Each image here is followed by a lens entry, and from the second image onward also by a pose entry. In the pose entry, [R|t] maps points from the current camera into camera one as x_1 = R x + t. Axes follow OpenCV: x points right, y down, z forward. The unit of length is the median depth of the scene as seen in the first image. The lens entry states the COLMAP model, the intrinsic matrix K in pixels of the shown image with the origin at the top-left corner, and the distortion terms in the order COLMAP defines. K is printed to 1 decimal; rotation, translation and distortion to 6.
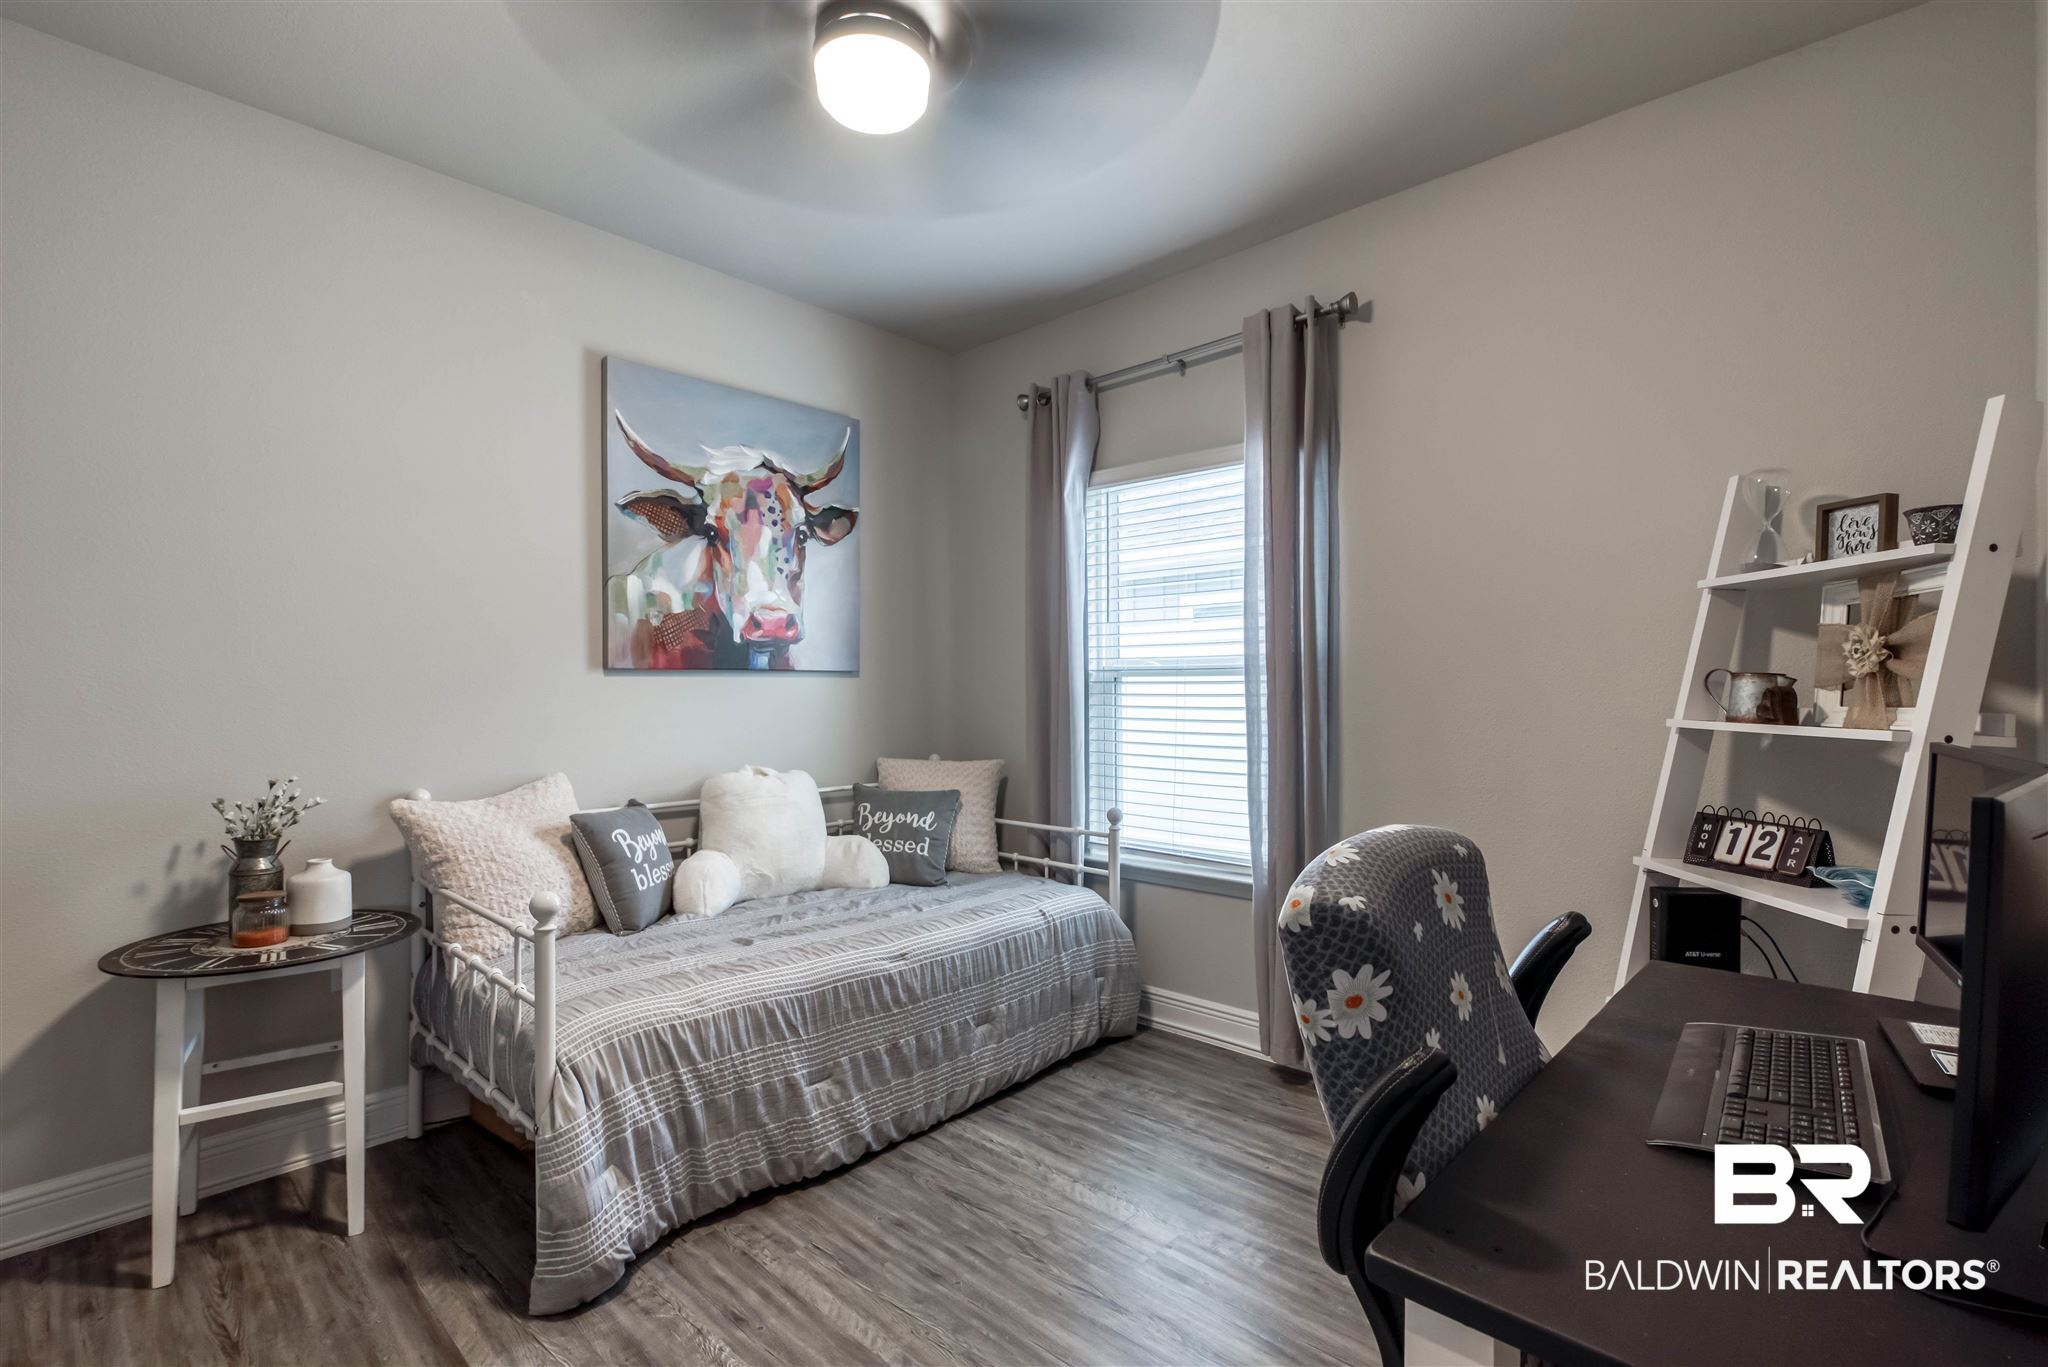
lens RADIAL K [[944.4, 0, 1021.7], [0, 944.4, 681.6], [0, 0, 1]] dist [-0.001574, -0.000219]
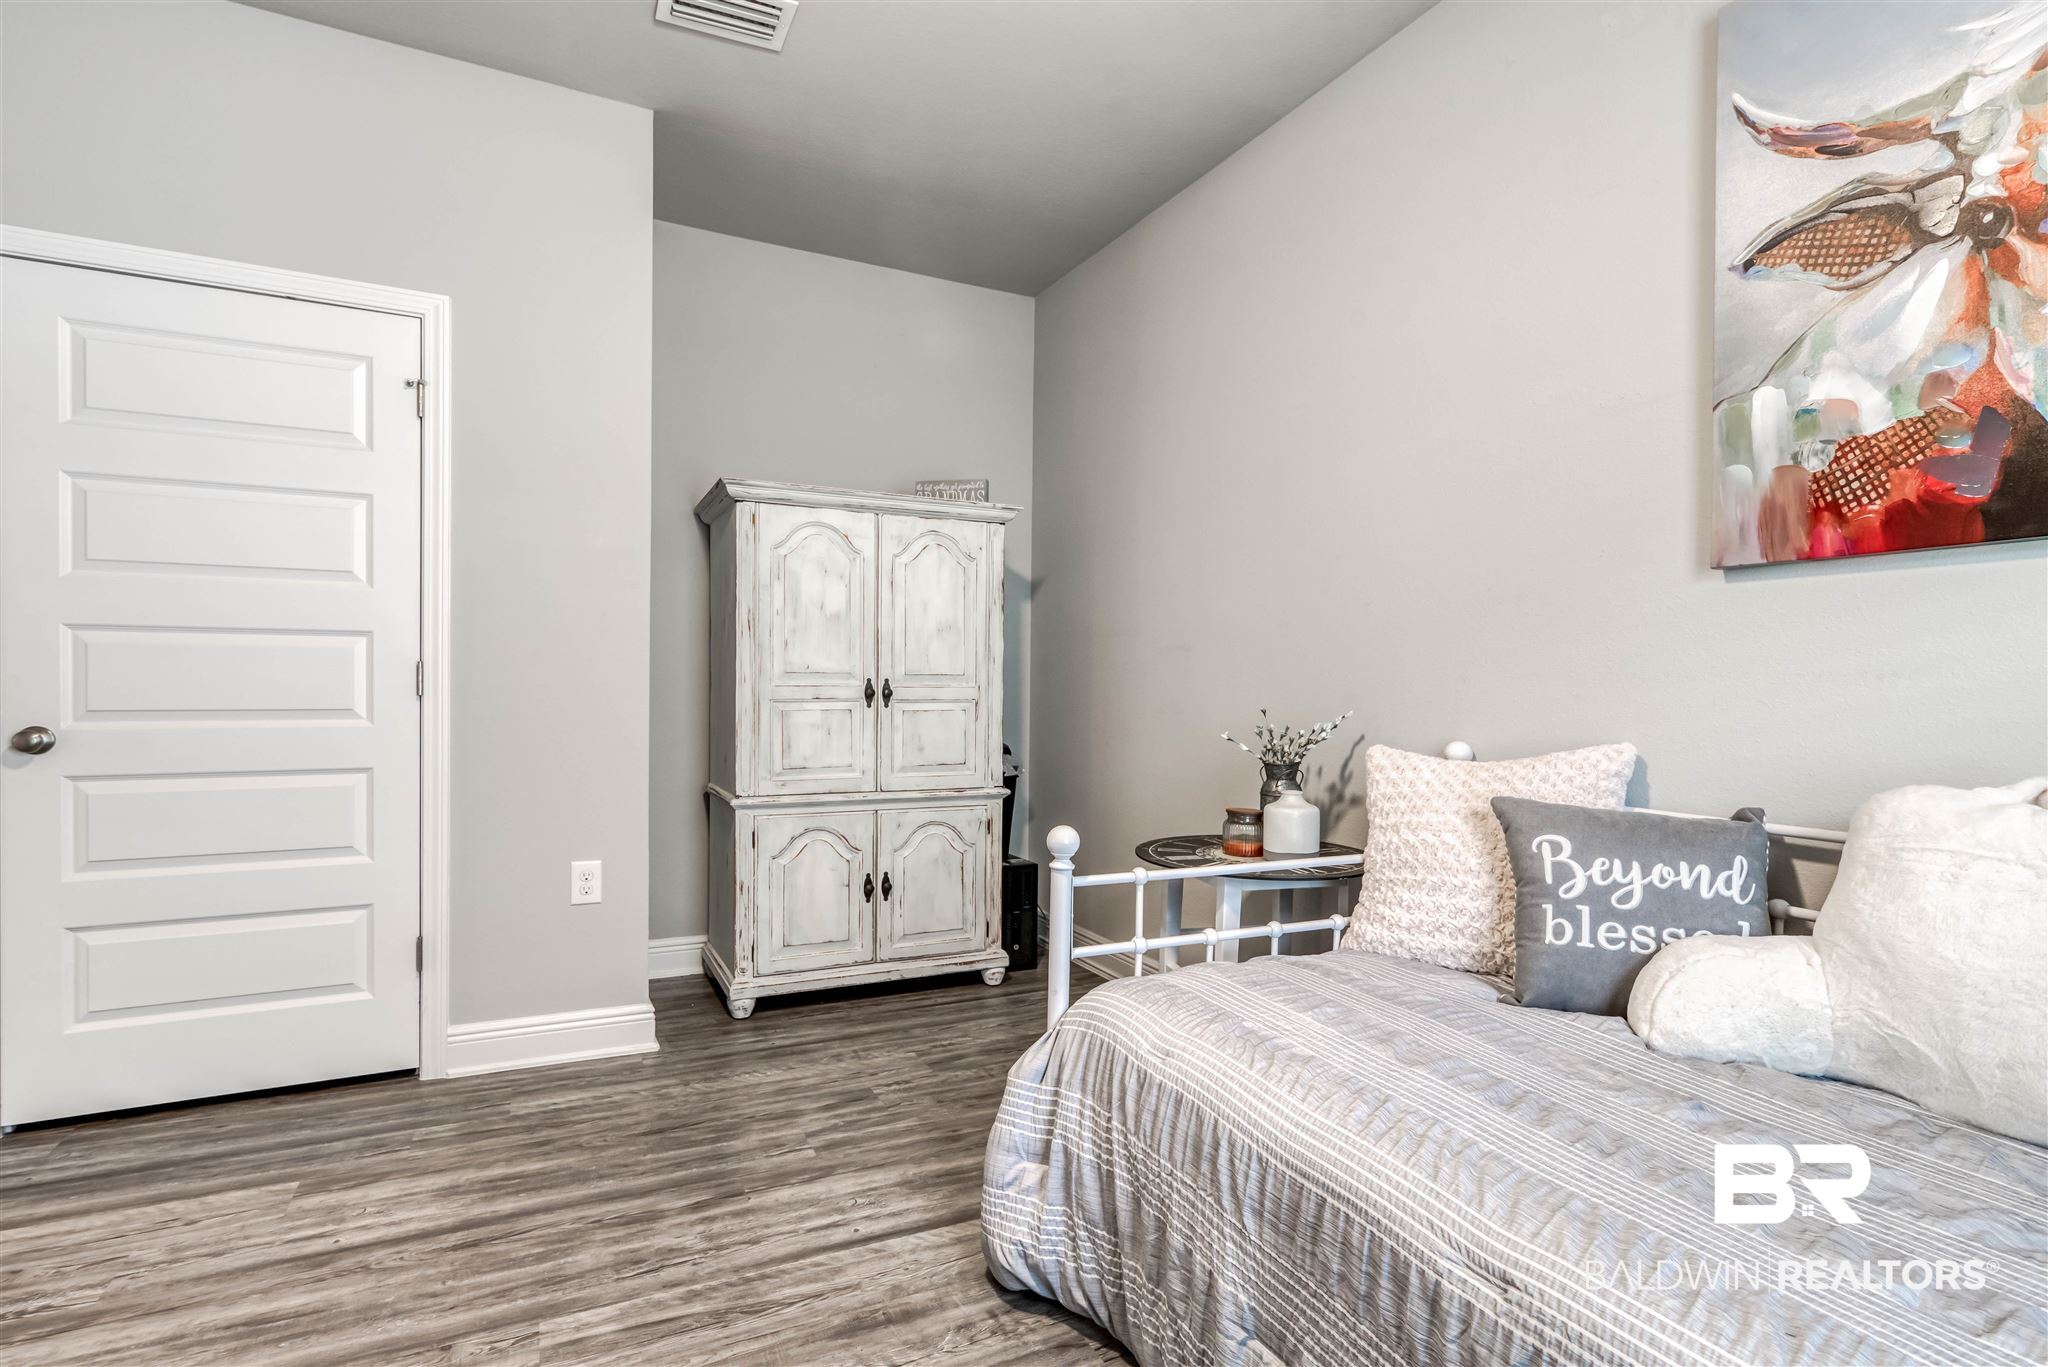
lens RADIAL K [[944.4, 0, 1019.7], [0, 944.4, 691.2], [0, 0, 1]] dist [-0.001574, -0.000219]
pose [[-0.322200, 0.015583, -0.946543, 0.223217], [0.003813, 0.999878, 0.015163, 0.048093], [0.946664, 0.001277, -0.322220, 0.771281]]
